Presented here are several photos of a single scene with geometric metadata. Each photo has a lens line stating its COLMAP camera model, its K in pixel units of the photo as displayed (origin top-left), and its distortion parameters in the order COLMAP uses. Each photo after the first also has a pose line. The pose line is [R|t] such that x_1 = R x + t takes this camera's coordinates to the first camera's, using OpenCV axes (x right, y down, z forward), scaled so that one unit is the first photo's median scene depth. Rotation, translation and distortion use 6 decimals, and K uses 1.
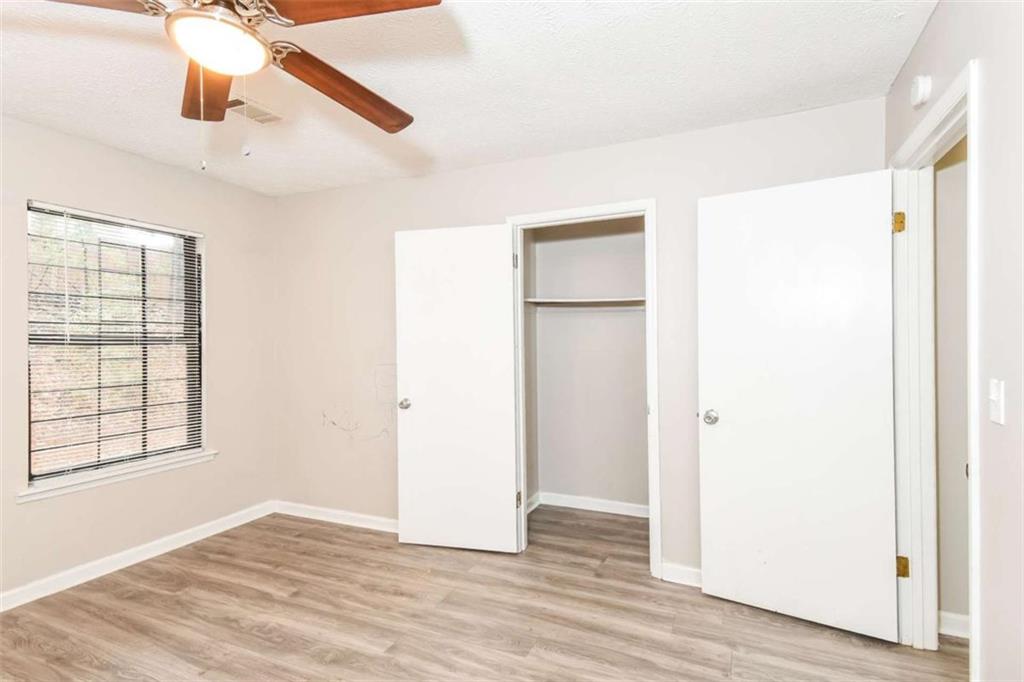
lens RADIAL K [[472.0, 0, 513.3], [0, 472.0, 343.1], [0, 0, 1]] dist [0.002143, -0.000311]
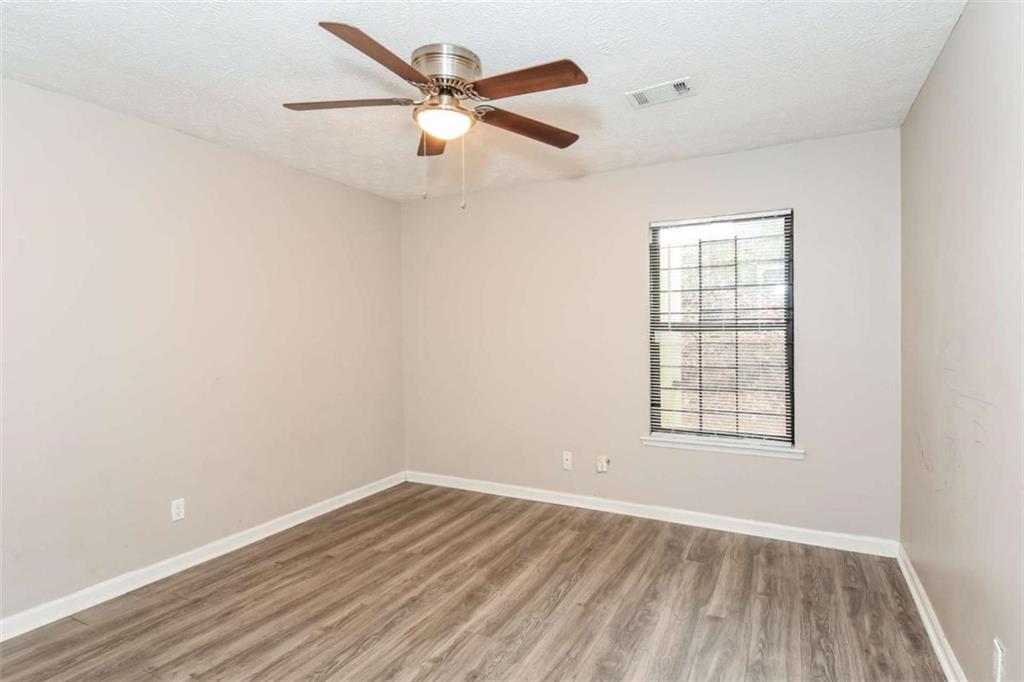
lens RADIAL K [[529.3, 0, 509.4], [0, 529.3, 338.7], [0, 0, 1]] dist [-0.001977, 0.000368]
pose [[-0.042736, 0.018050, -0.998923, 0.456135], [0.005193, 0.999827, 0.017844, -0.002462], [0.999073, -0.004425, -0.042822, 0.586665]]
